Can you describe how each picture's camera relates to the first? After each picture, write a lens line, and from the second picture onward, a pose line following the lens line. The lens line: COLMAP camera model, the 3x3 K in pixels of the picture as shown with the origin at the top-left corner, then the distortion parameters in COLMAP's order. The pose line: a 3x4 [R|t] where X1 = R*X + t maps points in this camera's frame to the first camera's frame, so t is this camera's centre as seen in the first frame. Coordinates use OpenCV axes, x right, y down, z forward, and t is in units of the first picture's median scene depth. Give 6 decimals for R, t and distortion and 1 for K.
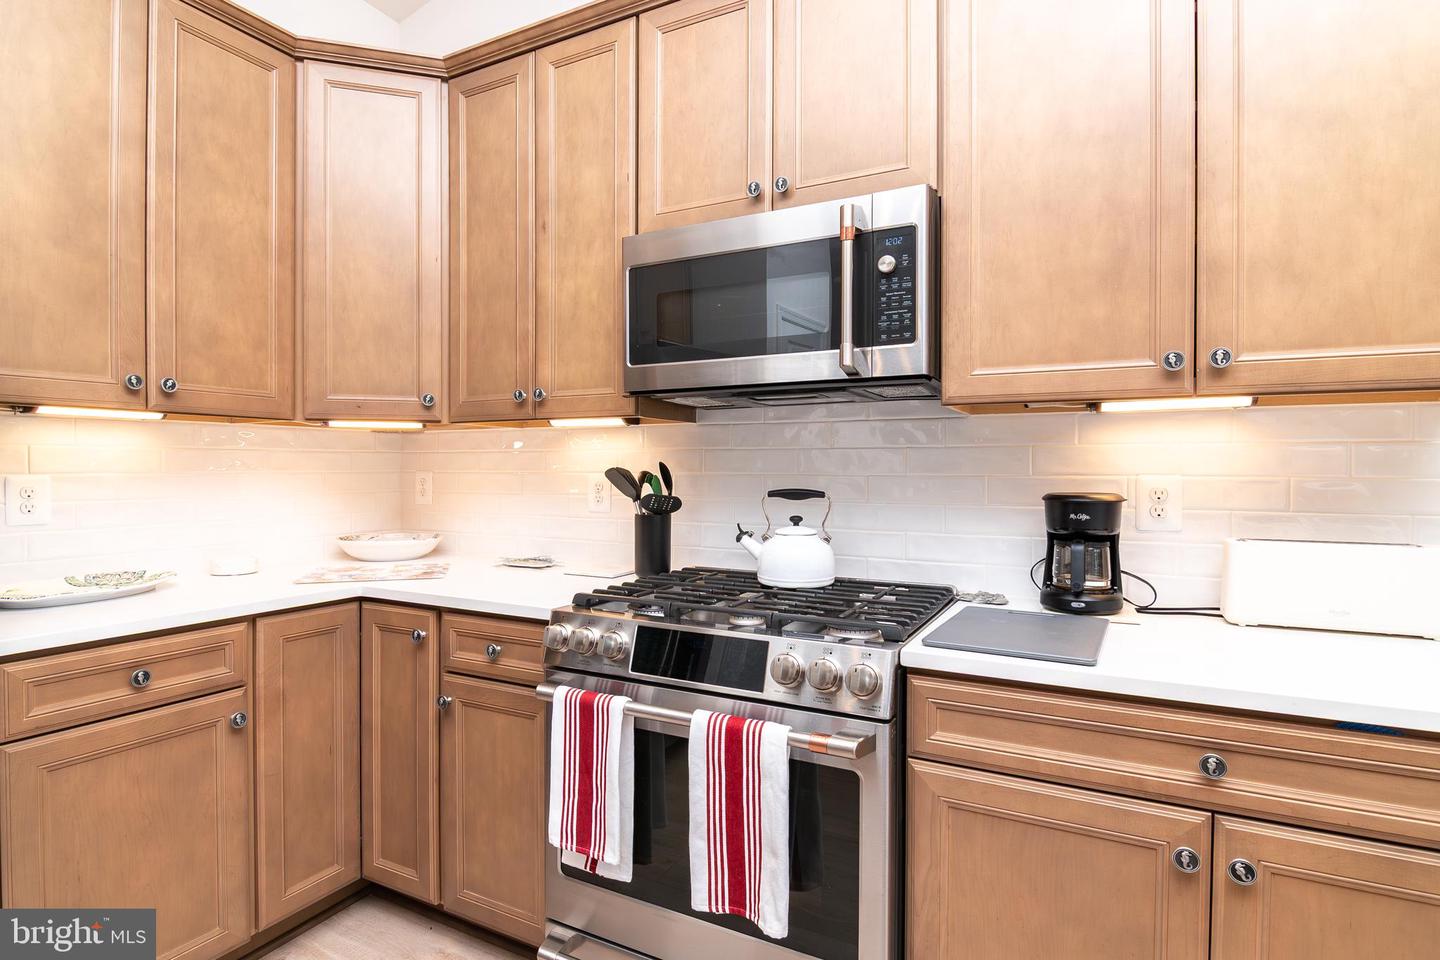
lens RADIAL K [[784.3, 0, 642.4], [0, 784.3, 478.0], [0, 0, 1]] dist [-0.006440, -0.002094]
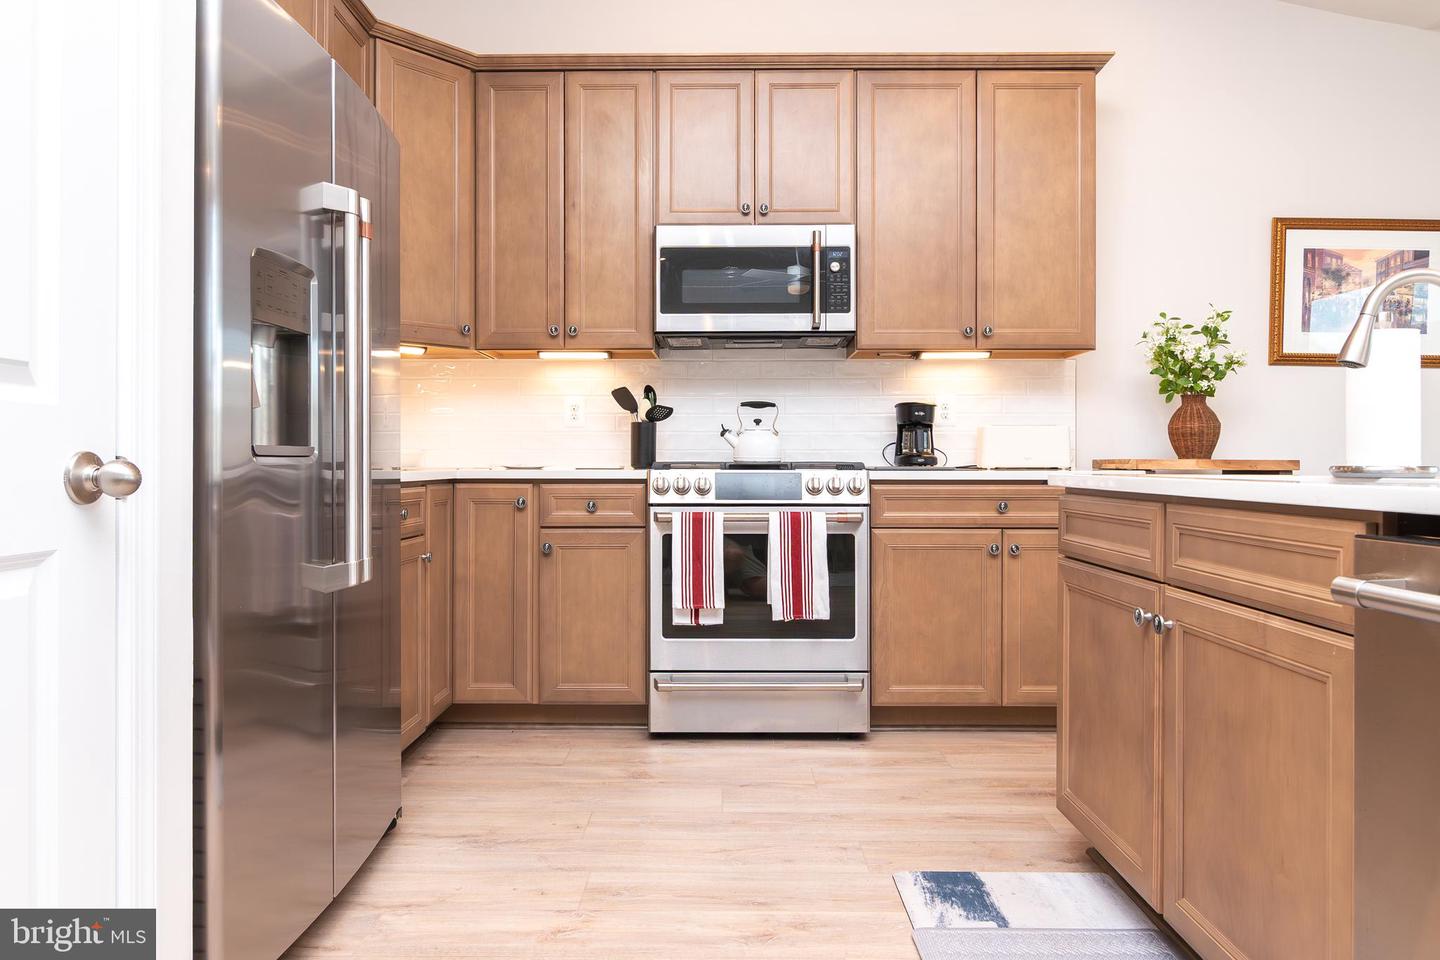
lens RADIAL K [[908.8, 0, 720.2], [0, 908.8, 466.8], [0, 0, 1]] dist [0.003407, -0.000015]
pose [[0.867590, -0.006557, 0.497237, -0.909057], [0.007978, 0.999968, -0.000735, 0.171439], [-0.497216, 0.004604, 0.867615, -0.625297]]
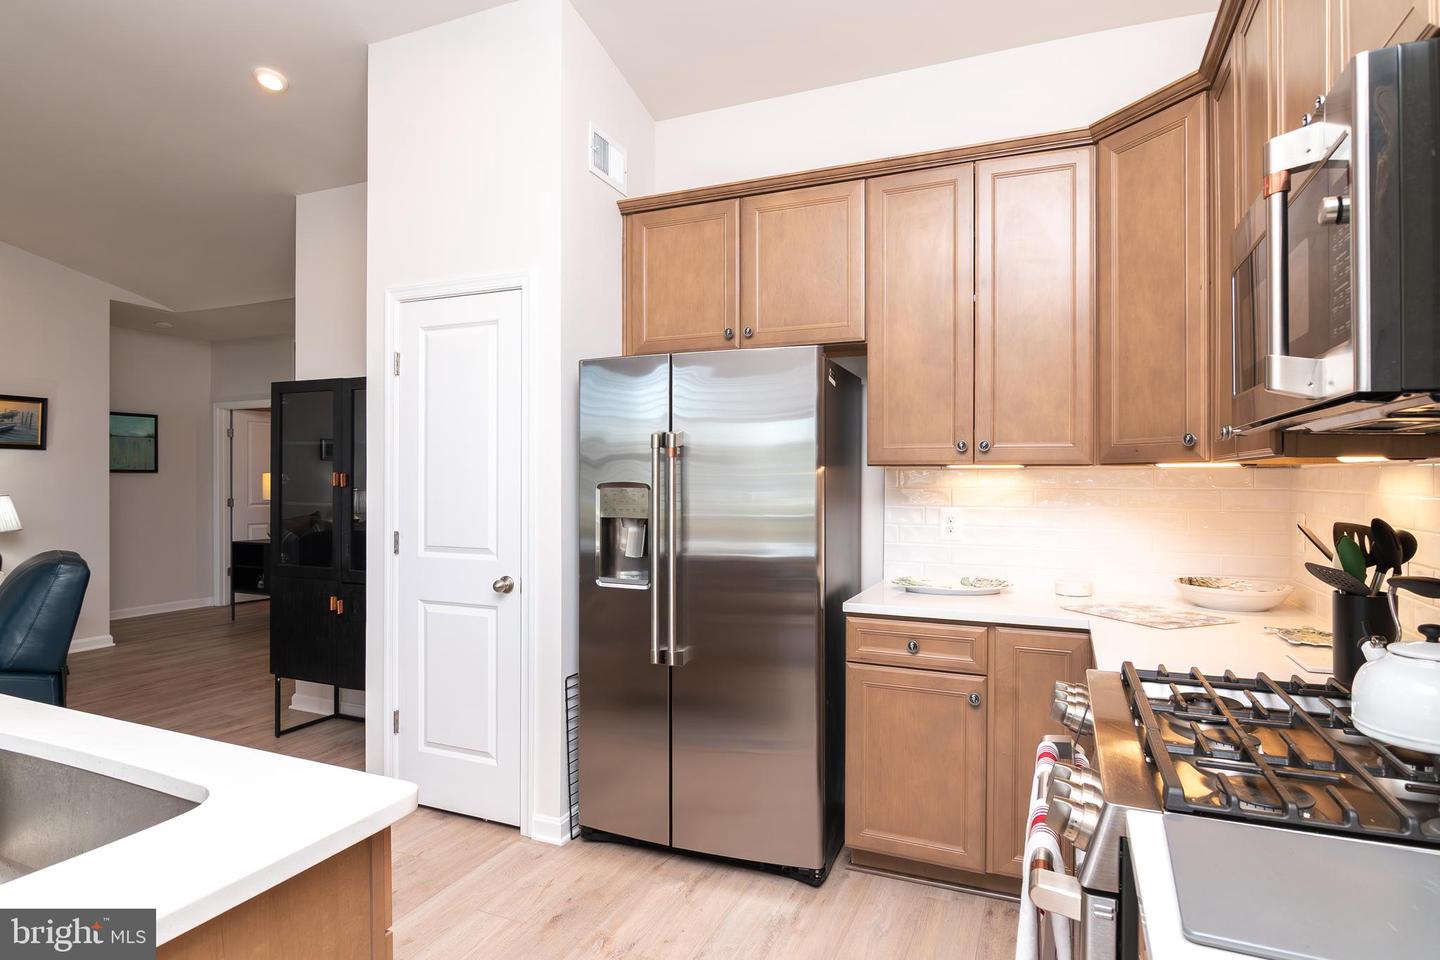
lens RADIAL K [[789.7, 0, 716.2], [0, 789.7, 469.5], [0, 0, 1]] dist [-0.002257, -0.000351]
pose [[0.118803, -0.007634, -0.992889, 0.806378], [-0.009606, 0.999915, -0.008838, -0.067453], [0.992871, 0.010588, 0.118719, 0.420621]]
